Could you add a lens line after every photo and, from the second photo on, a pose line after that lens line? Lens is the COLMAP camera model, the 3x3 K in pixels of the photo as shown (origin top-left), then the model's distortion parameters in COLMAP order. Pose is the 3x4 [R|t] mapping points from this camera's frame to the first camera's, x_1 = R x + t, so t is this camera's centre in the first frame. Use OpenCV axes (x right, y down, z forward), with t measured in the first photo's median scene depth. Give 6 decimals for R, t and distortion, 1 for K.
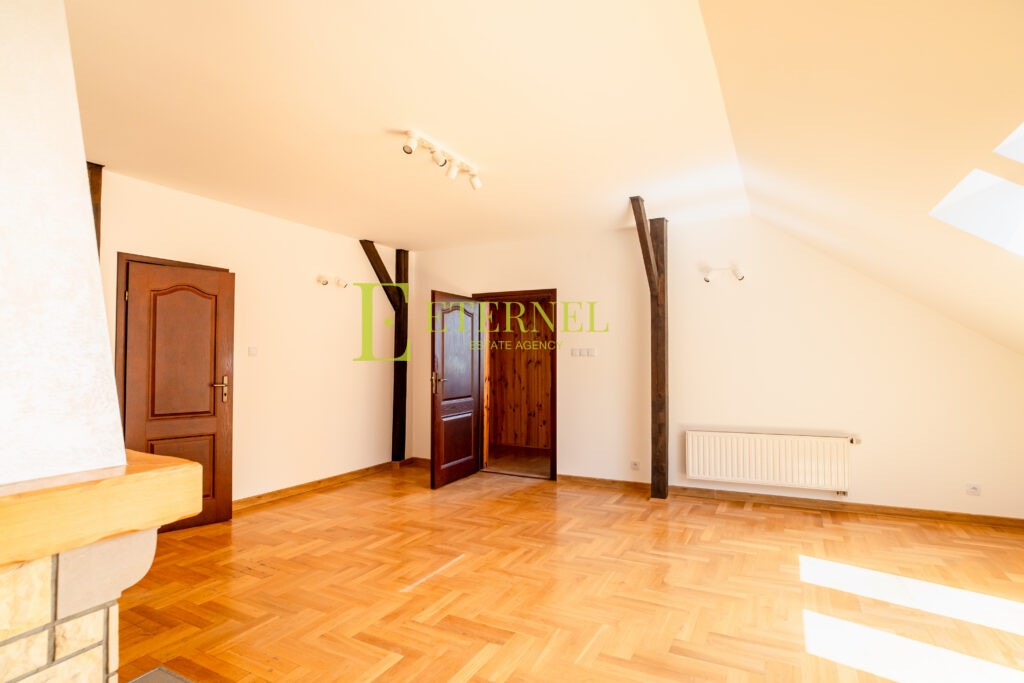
lens RADIAL K [[529.4, 0, 508.0], [0, 529.4, 341.7], [0, 0, 1]] dist [-0.006168, 0.000047]
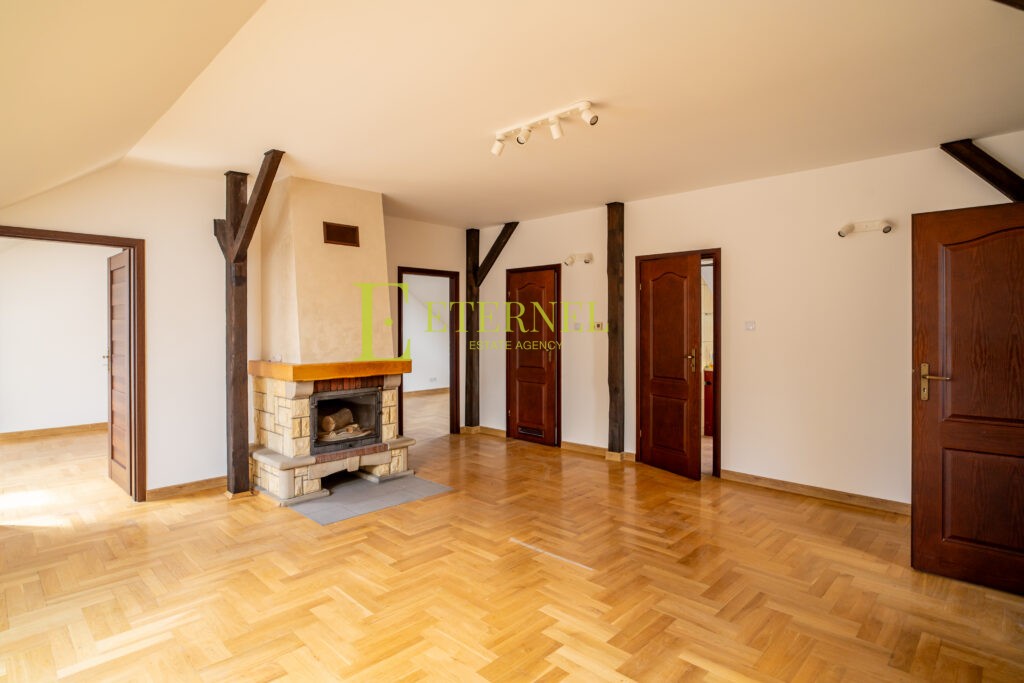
lens RADIAL K [[529.4, 0, 509.4], [0, 529.4, 338.5], [0, 0, 1]] dist [-0.006168, 0.000047]
pose [[-0.277217, 0.017750, -0.960643, 0.768843], [0.035833, 0.999325, 0.008124, 0.022410], [0.960139, -0.032170, -0.277666, 1.134114]]
